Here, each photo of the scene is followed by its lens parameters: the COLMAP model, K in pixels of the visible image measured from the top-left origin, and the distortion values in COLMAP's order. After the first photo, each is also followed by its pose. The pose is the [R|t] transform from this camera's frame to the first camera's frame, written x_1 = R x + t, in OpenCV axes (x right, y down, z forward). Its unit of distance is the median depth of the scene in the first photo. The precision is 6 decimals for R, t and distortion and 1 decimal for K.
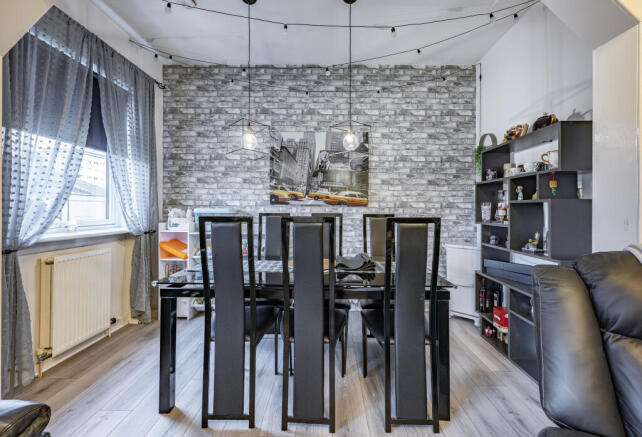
lens RADIAL K [[271.9, 0, 326.5], [0, 271.9, 192.0], [0, 0, 1]] dist [-0.001955, -0.000002]
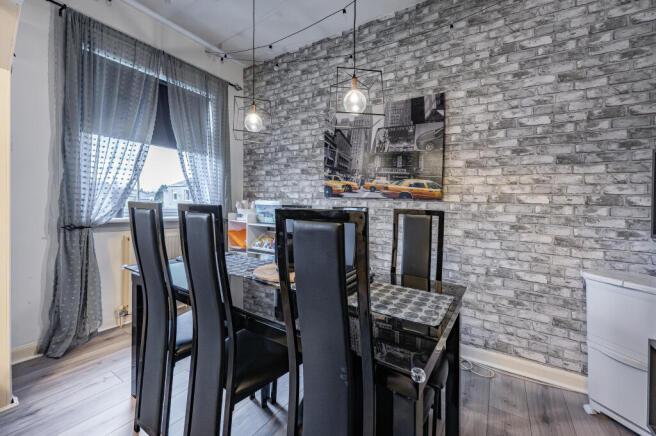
lens RADIAL K [[269.5, 0, 330.0], [0, 269.5, 192.5], [0, 0, 1]] dist [0.000017, -0.000178]
pose [[0.847835, -0.003314, -0.530250, 0.270165], [0.006904, 0.999965, 0.004791, 0.026851], [0.530215, -0.007723, 0.847828, 0.271631]]
